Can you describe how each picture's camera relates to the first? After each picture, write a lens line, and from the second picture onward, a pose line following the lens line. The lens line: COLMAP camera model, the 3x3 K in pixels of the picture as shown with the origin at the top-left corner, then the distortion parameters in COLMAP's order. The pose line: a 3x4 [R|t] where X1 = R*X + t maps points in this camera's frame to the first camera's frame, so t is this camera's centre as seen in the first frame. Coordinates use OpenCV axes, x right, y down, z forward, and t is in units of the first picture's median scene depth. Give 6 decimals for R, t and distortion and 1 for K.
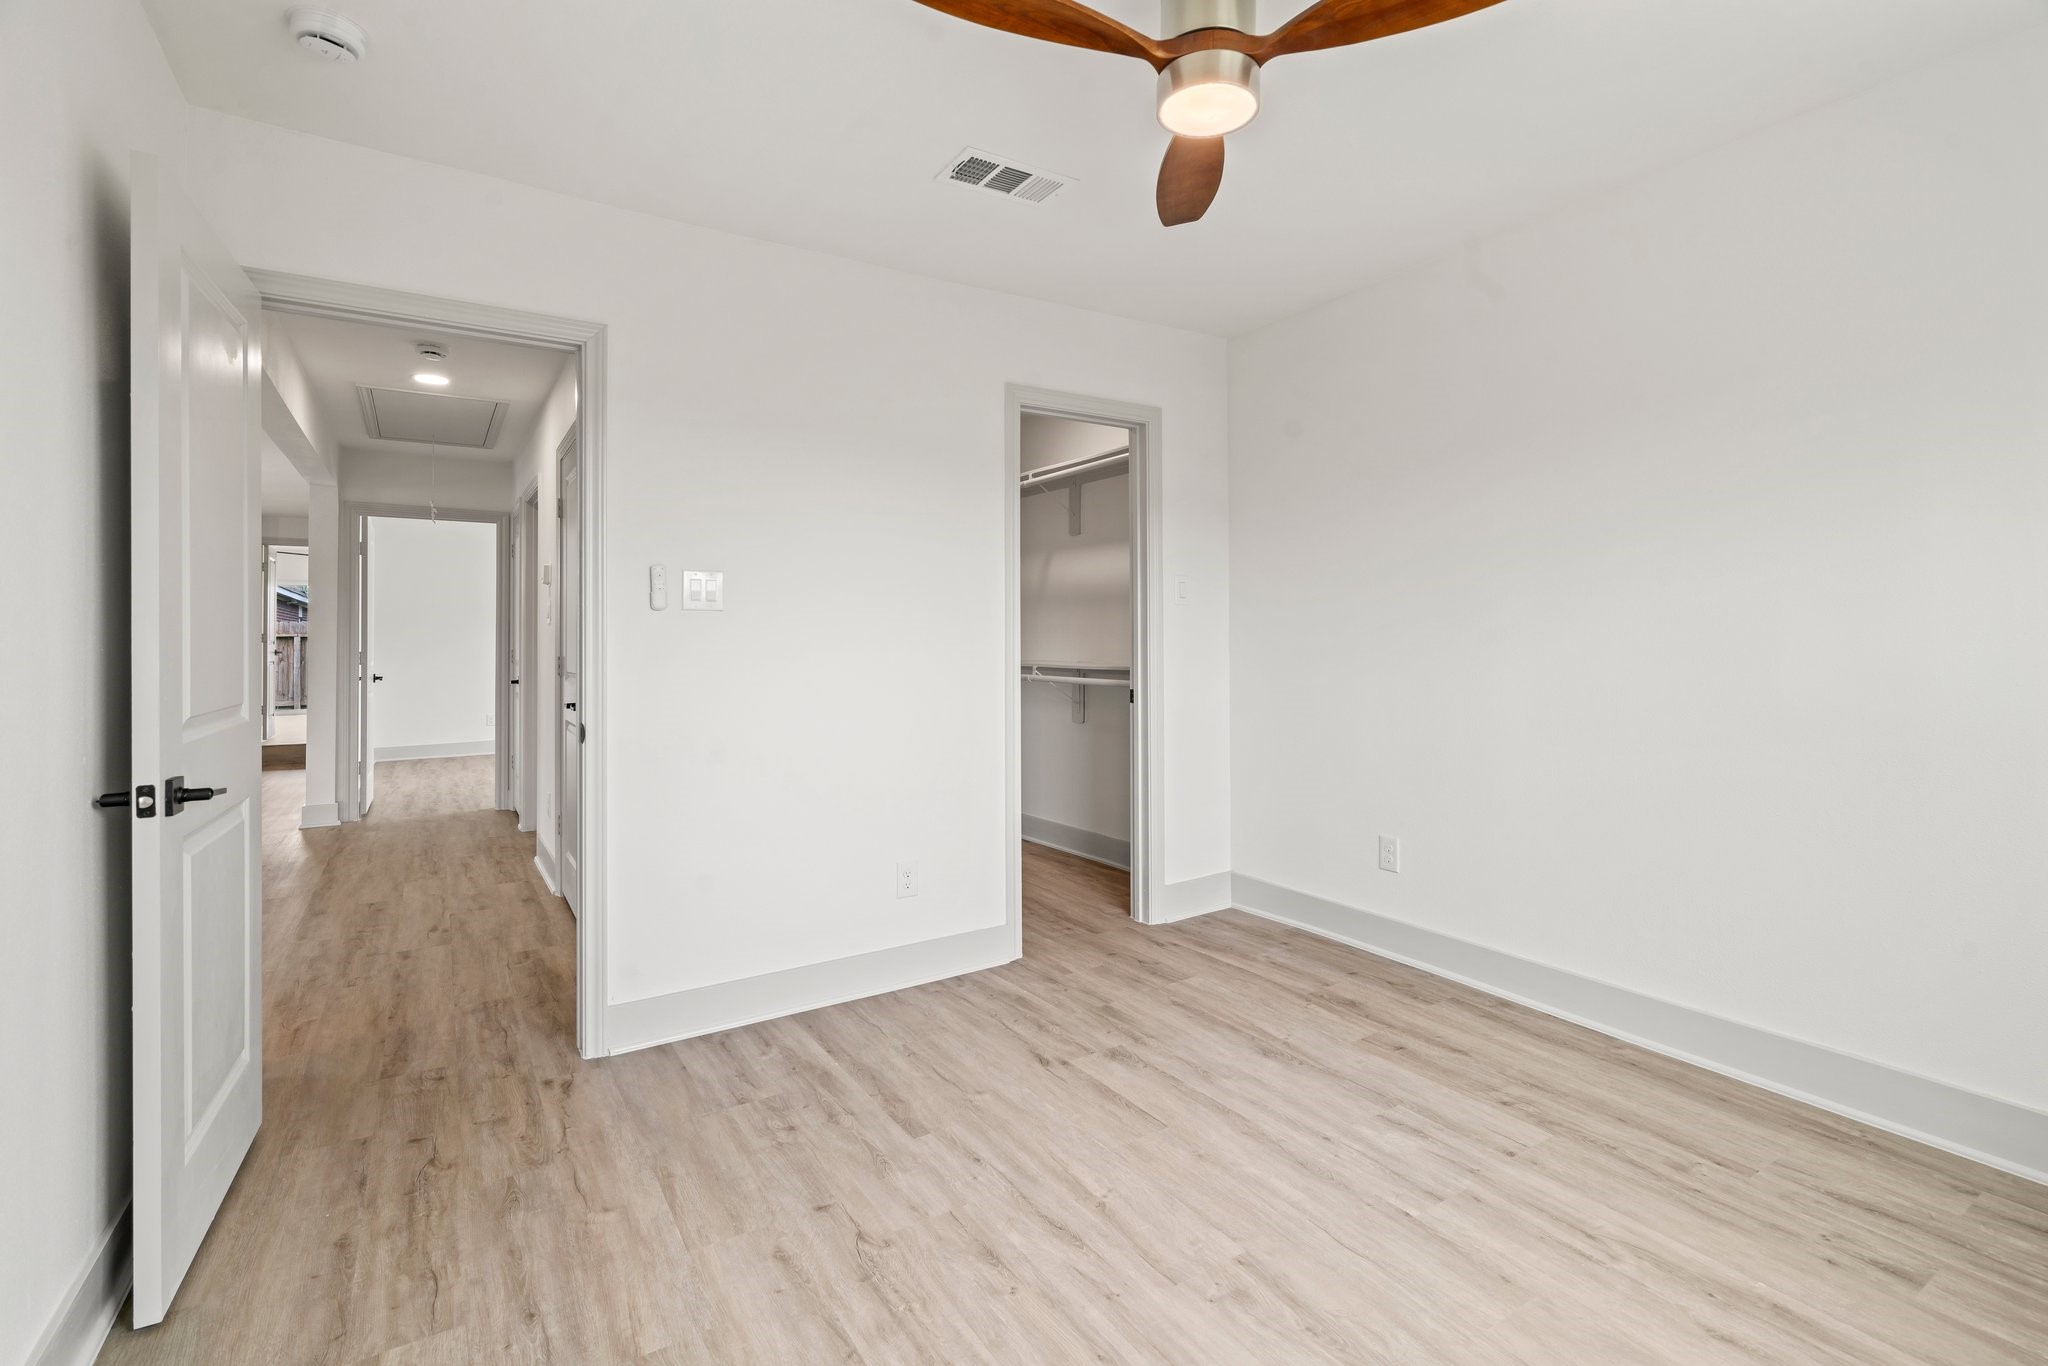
lens RADIAL K [[927.2, 0, 998.7], [0, 927.2, 625.3], [0, 0, 1]] dist [-0.005571, 0.002849]
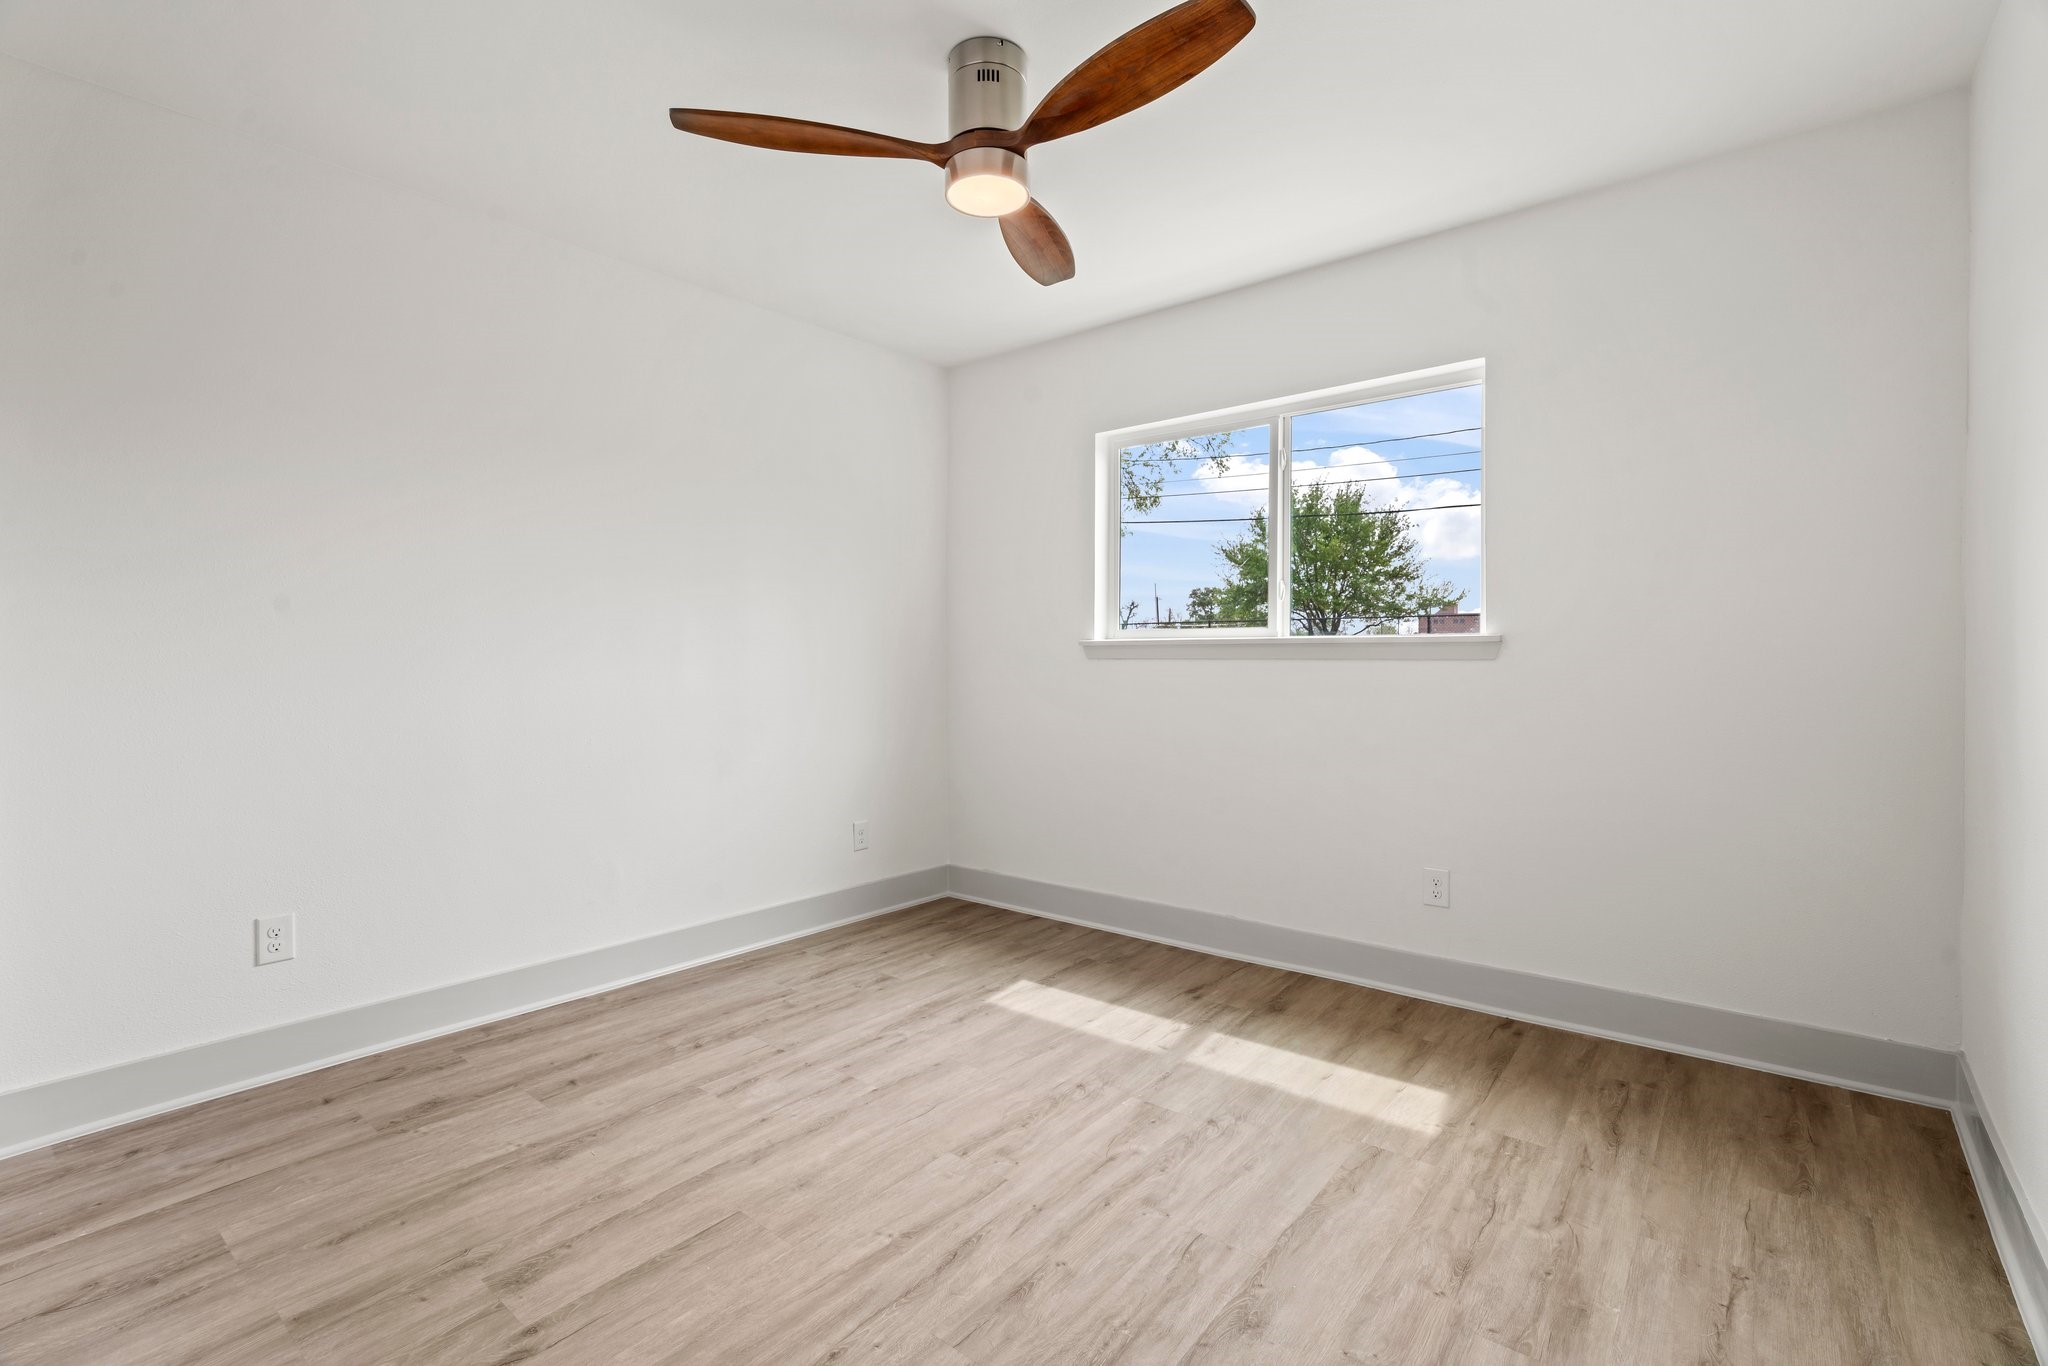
lens RADIAL K [[927.2, 0, 1022.9], [0, 927.2, 675.0], [0, 0, 1]] dist [-0.005571, 0.002849]
pose [[-0.339384, -0.013646, 0.940549, -0.692798], [-0.012794, 0.999869, 0.009890, 0.031299], [-0.940561, -0.008677, -0.339514, 1.026867]]
